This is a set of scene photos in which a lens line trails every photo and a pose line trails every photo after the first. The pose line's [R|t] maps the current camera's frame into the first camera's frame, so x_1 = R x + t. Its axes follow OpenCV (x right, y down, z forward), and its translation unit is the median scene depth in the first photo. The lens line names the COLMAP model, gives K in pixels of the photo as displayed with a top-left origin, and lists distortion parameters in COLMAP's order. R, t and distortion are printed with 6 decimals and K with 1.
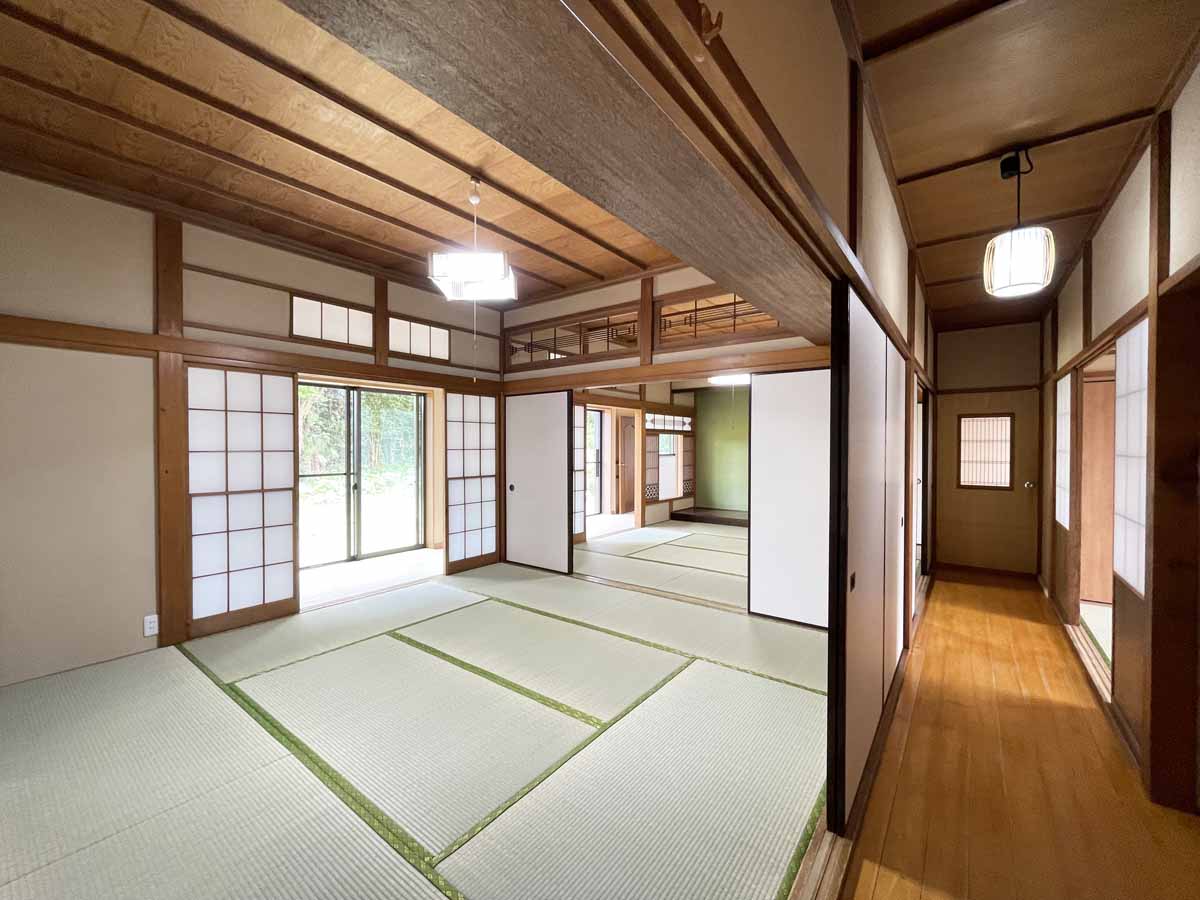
lens RADIAL K [[487.1, 0, 600.6], [0, 487.1, 453.3], [0, 0, 1]] dist [-0.004055, 0.001183]
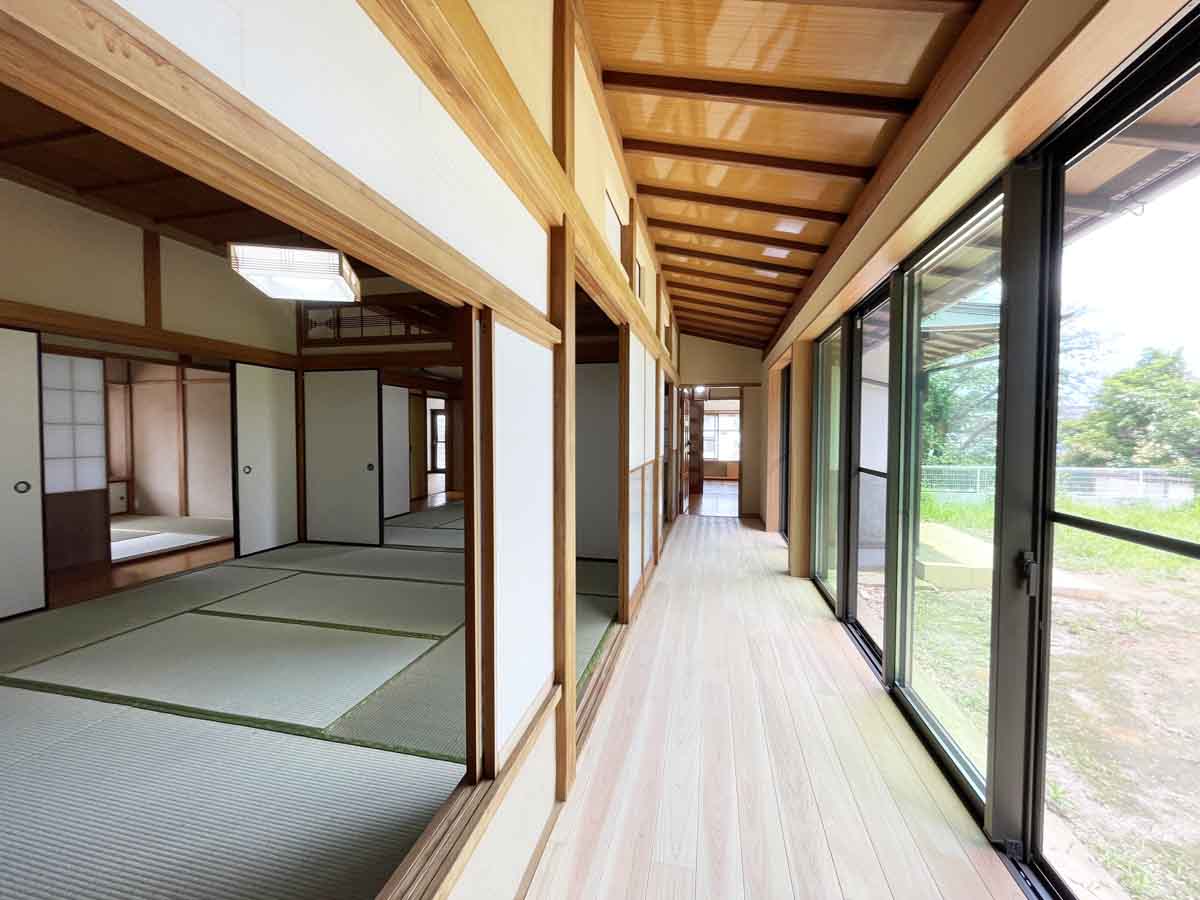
lens RADIAL K [[487.1, 0, 600.8], [0, 487.1, 449.0], [0, 0, 1]] dist [-0.004055, 0.001183]
pose [[0.914095, -0.007153, 0.405437, -0.059126], [-0.002283, 0.999738, 0.022785, 0.017737], [-0.405494, -0.021753, 0.913839, -0.152084]]
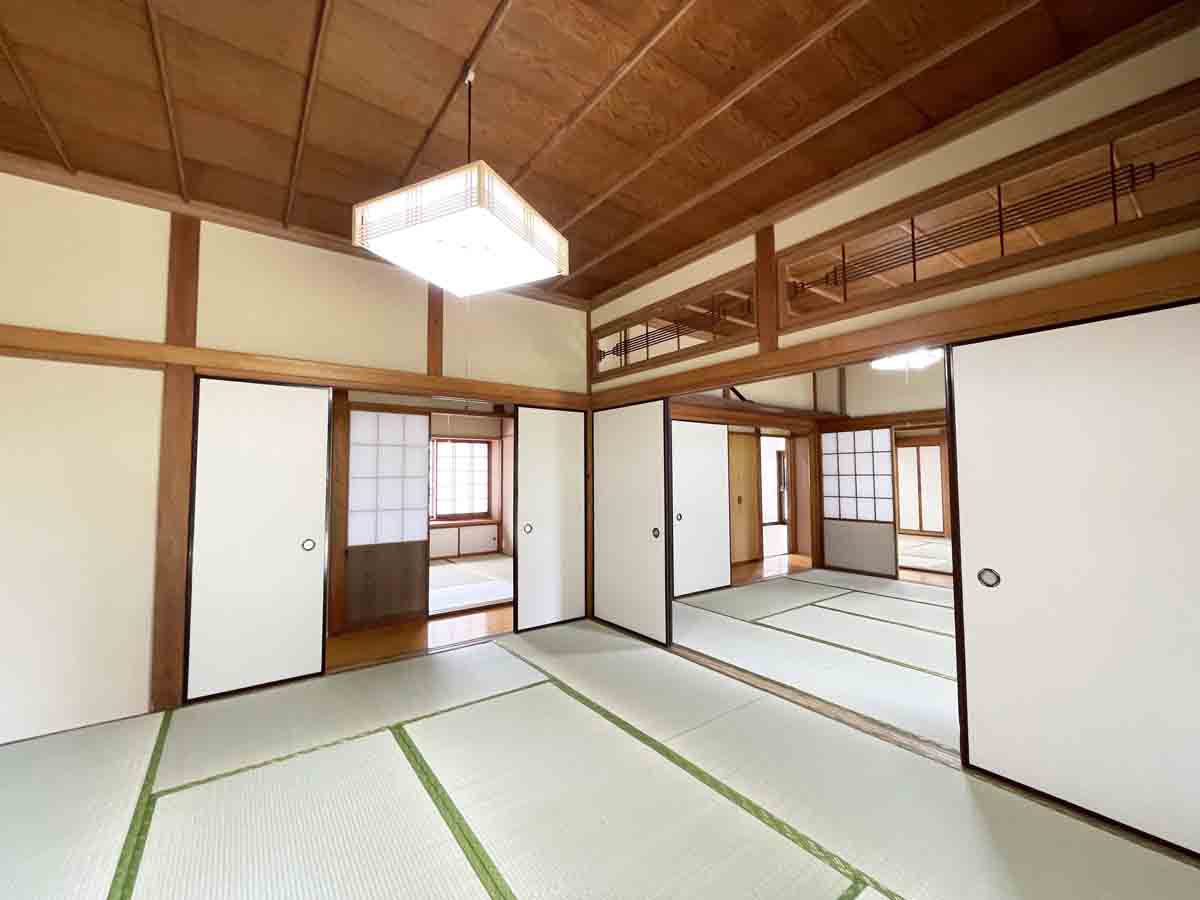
lens RADIAL K [[487.1, 0, 598.4], [0, 487.1, 451.1], [0, 0, 1]] dist [-0.004055, 0.001183]
pose [[0.955942, -0.016221, -0.293107, 0.064257], [-0.000941, 0.998298, -0.058314, -0.003534], [0.293554, 0.056021, 0.954300, 0.283786]]
